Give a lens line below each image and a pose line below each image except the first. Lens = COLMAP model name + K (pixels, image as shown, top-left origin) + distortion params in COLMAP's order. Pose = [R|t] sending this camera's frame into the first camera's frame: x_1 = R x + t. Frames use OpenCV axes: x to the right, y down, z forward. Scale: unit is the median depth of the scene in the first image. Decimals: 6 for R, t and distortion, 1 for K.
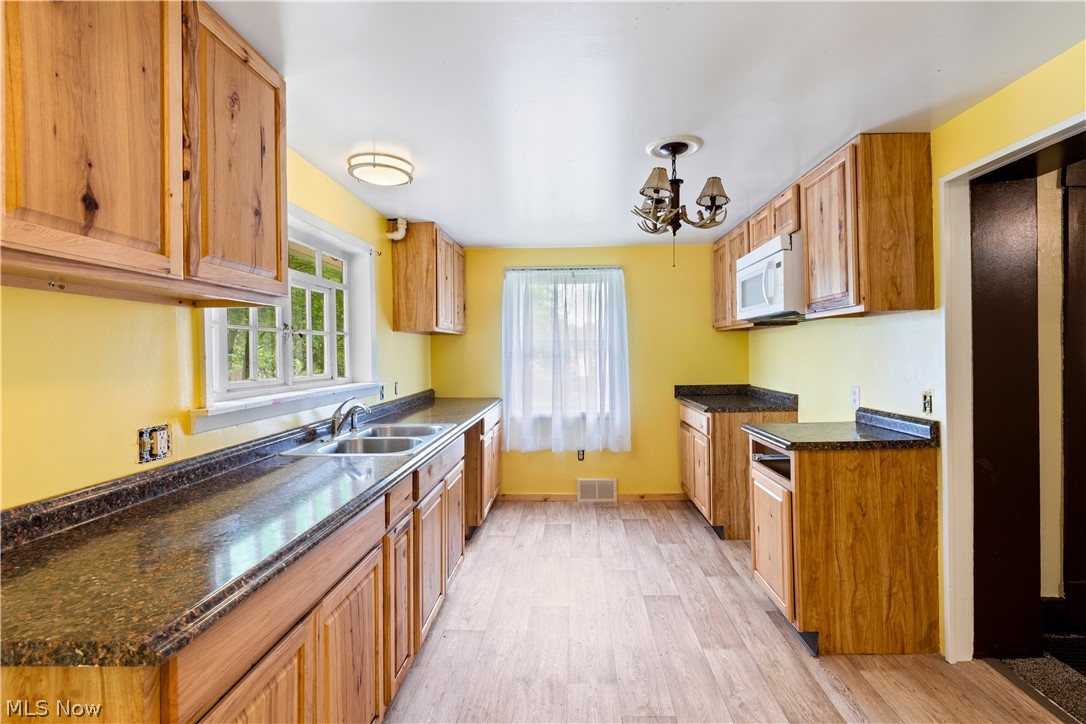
lens RADIAL K [[495.6, 0, 563.3], [0, 495.6, 352.8], [0, 0, 1]] dist [0.002112, -0.000720]
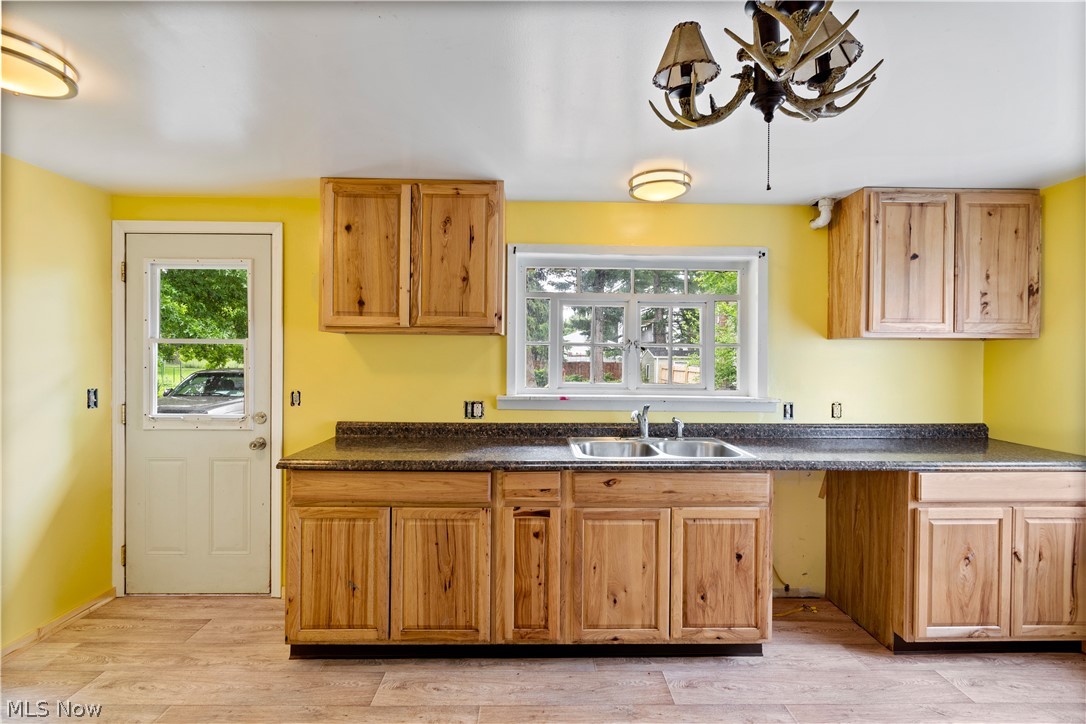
lens RADIAL K [[482.5, 0, 543.5], [0, 482.5, 359.2], [0, 0, 1]] dist [0.001422, -0.001309]
pose [[0.032762, 0.007825, -0.999433, 0.652546], [-0.012059, 0.999900, 0.007434, -0.017443], [0.999390, 0.011809, 0.032853, 0.774052]]
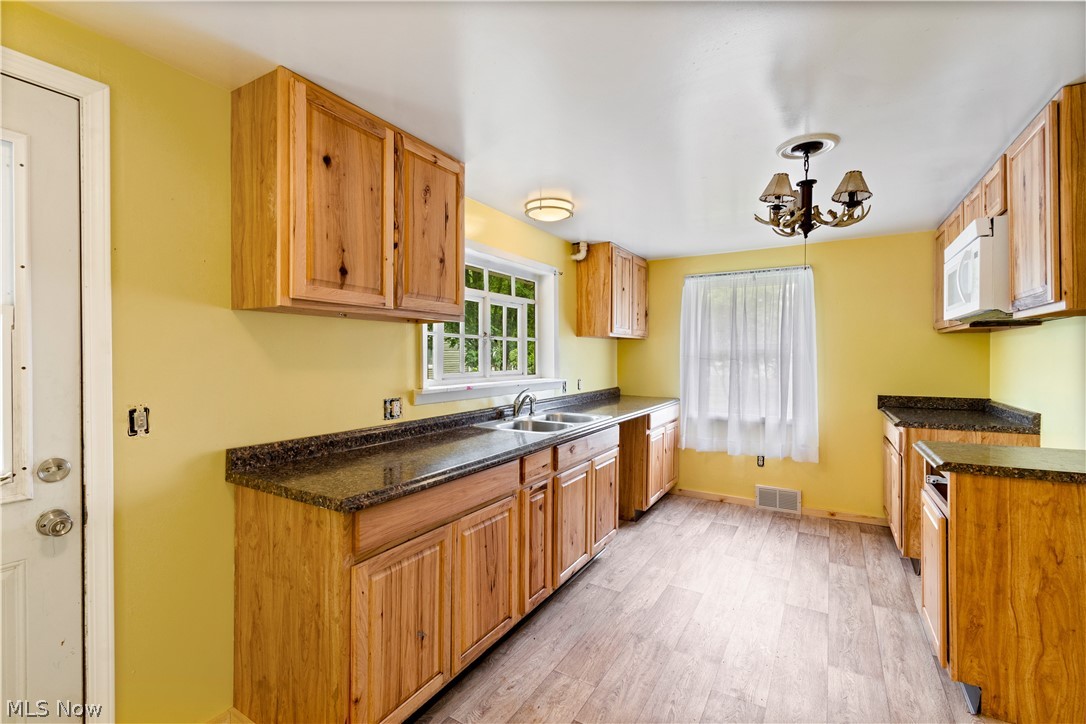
lens RADIAL K [[482.5, 0, 543.5], [0, 482.5, 359.2], [0, 0, 1]] dist [0.001422, -0.001309]
pose [[0.870944, 0.016103, -0.491118, 0.242511], [-0.012292, 0.999864, 0.010987, -0.001462], [0.491228, -0.003532, 0.871024, -0.083510]]
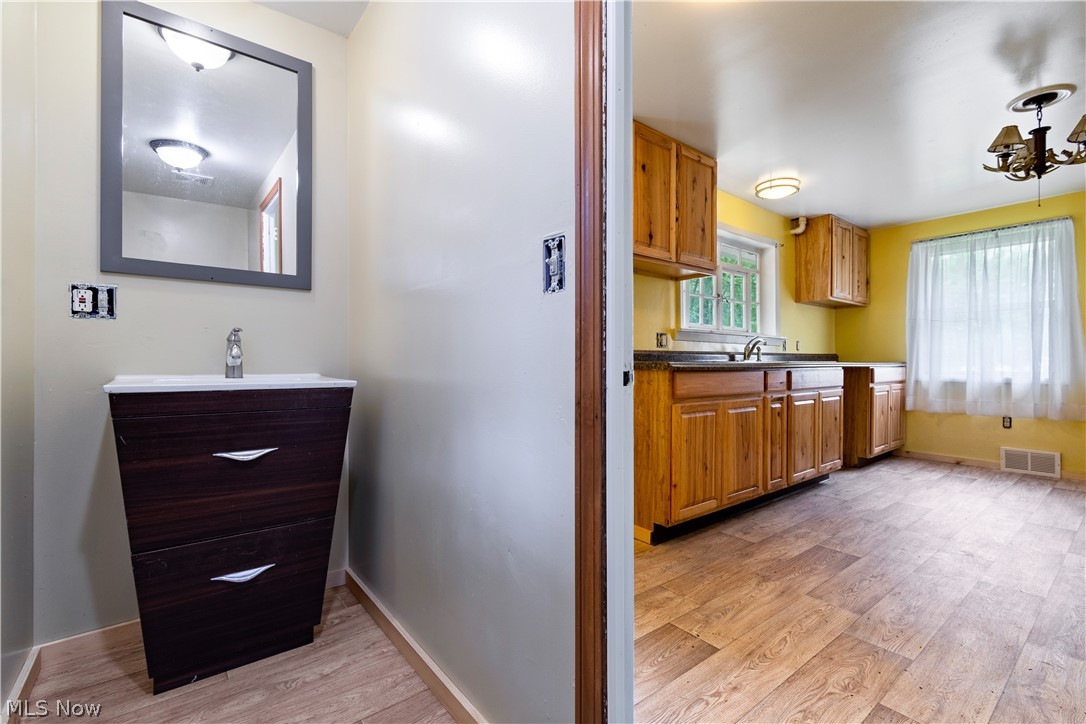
lens RADIAL K [[482.5, 0, 543.5], [0, 482.5, 359.2], [0, 0, 1]] dist [0.001422, -0.001309]
pose [[0.635943, 0.006715, -0.771706, 0.350412], [-0.011671, 0.999931, -0.000918, 0.180276], [0.771647, 0.009590, 0.635978, -0.536208]]
